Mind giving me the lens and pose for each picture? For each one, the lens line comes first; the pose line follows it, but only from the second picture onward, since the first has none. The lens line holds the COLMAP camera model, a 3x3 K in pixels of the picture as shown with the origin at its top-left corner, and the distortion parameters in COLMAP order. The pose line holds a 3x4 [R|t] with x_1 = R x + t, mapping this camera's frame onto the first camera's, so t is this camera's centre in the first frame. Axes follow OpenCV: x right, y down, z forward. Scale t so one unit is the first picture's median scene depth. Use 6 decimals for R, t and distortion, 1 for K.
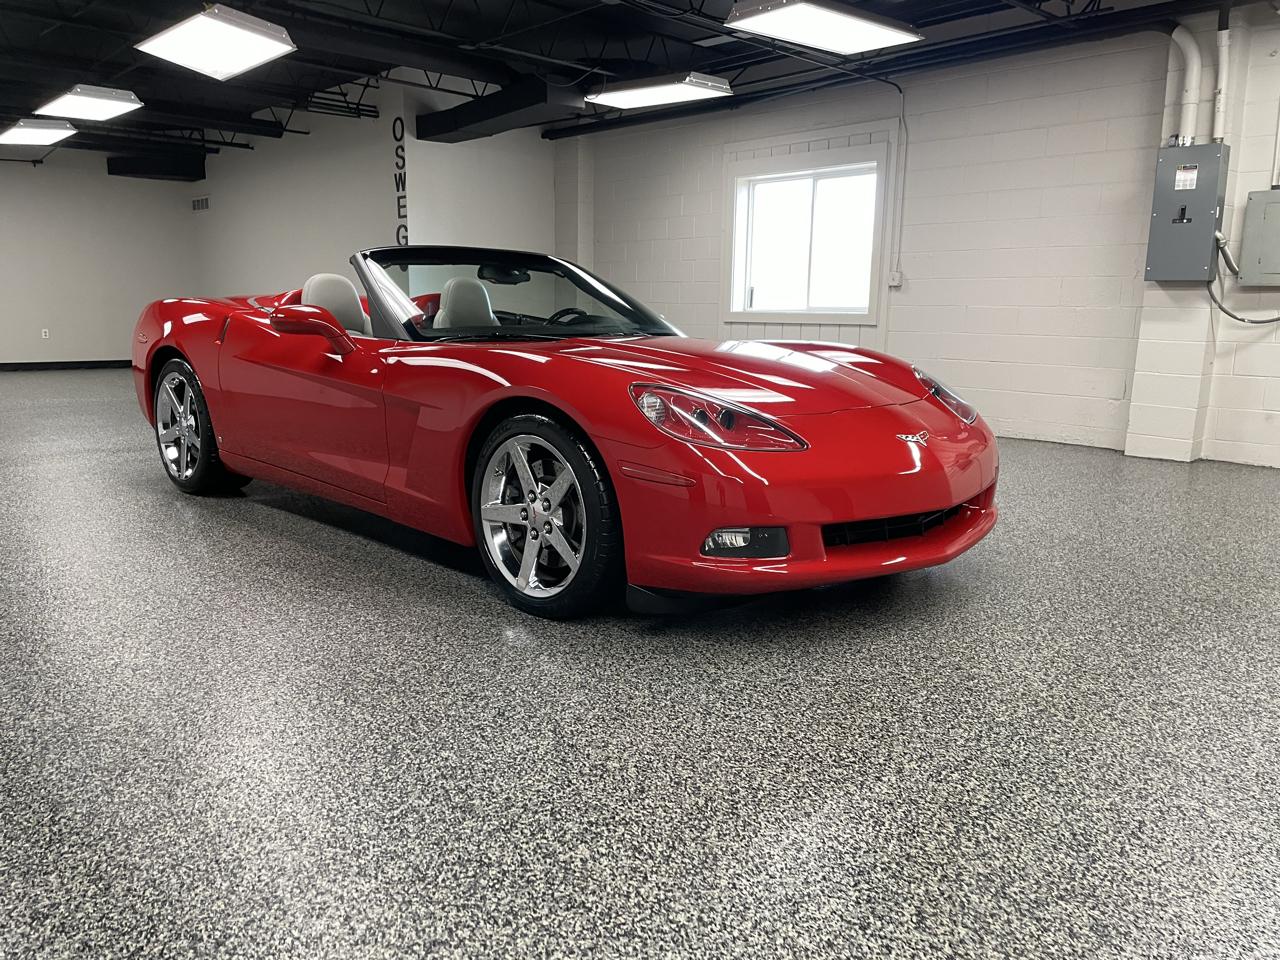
lens RADIAL K [[932.3, 0, 640.0], [0, 932.3, 480.0], [0, 0, 1]] dist [0.088470, -0.114935]
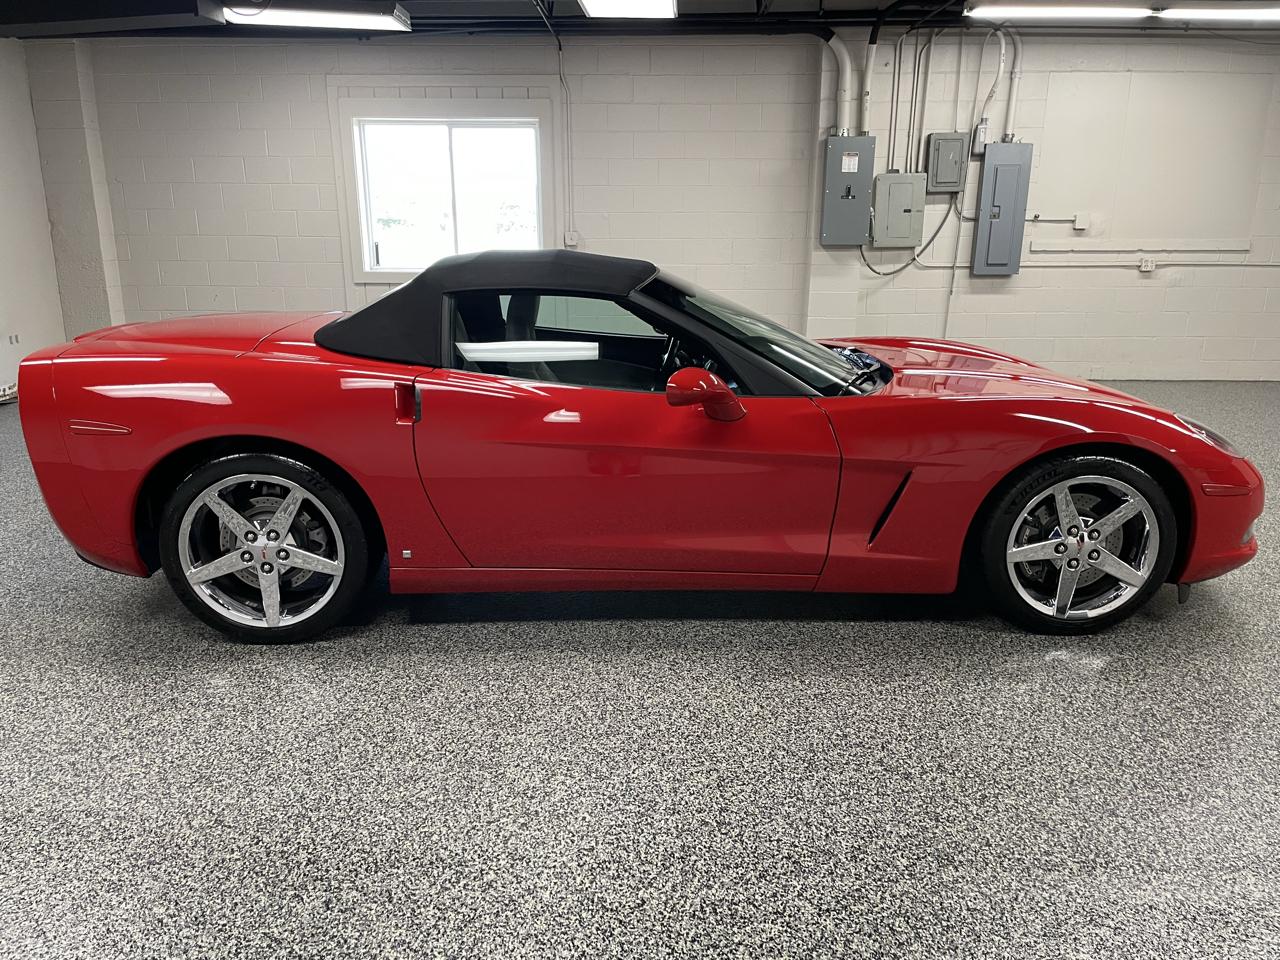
lens RADIAL K [[958.4, 0, 631.6], [0, 958.4, 473.8], [0, 0, 1]] dist [0.098154, -0.127042]
pose [[0.694189, -0.200230, 0.691383, -0.886895], [0.142828, 0.979748, 0.140336, -0.197736], [-0.705480, 0.001329, 0.708729, 0.421786]]
